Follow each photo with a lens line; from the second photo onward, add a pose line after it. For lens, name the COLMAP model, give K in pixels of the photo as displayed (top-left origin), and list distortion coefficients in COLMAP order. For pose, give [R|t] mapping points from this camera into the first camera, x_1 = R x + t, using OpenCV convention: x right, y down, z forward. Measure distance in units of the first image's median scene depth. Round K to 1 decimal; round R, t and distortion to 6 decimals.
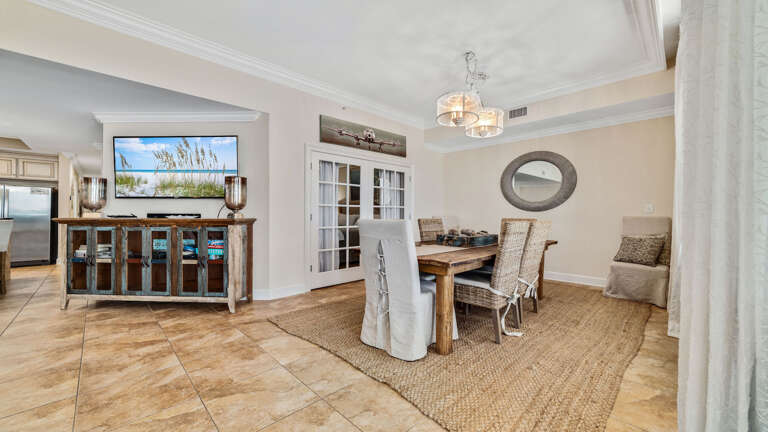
lens RADIAL K [[294.9, 0, 387.5], [0, 294.9, 215.1], [0, 0, 1]] dist [0.003528, 0.000457]
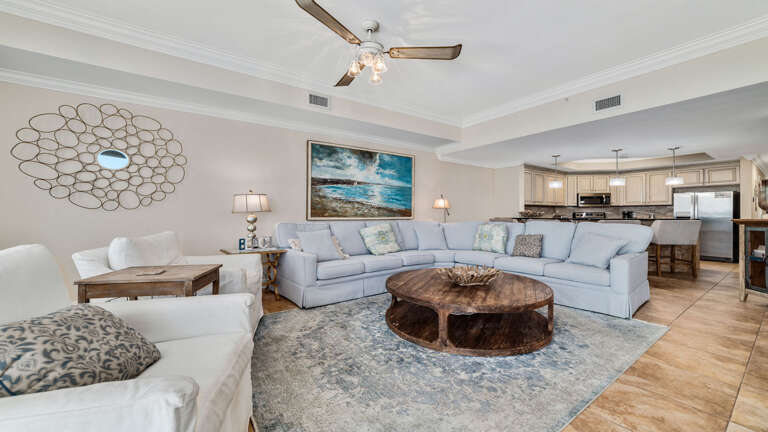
lens RADIAL K [[294.9, 0, 386.9], [0, 294.9, 215.2], [0, 0, 1]] dist [0.003528, 0.000457]
pose [[-0.145860, -0.008938, -0.989265, 0.113940], [0.003886, 0.999946, -0.009608, 0.000243], [0.989298, -0.005246, -0.145817, -0.086045]]
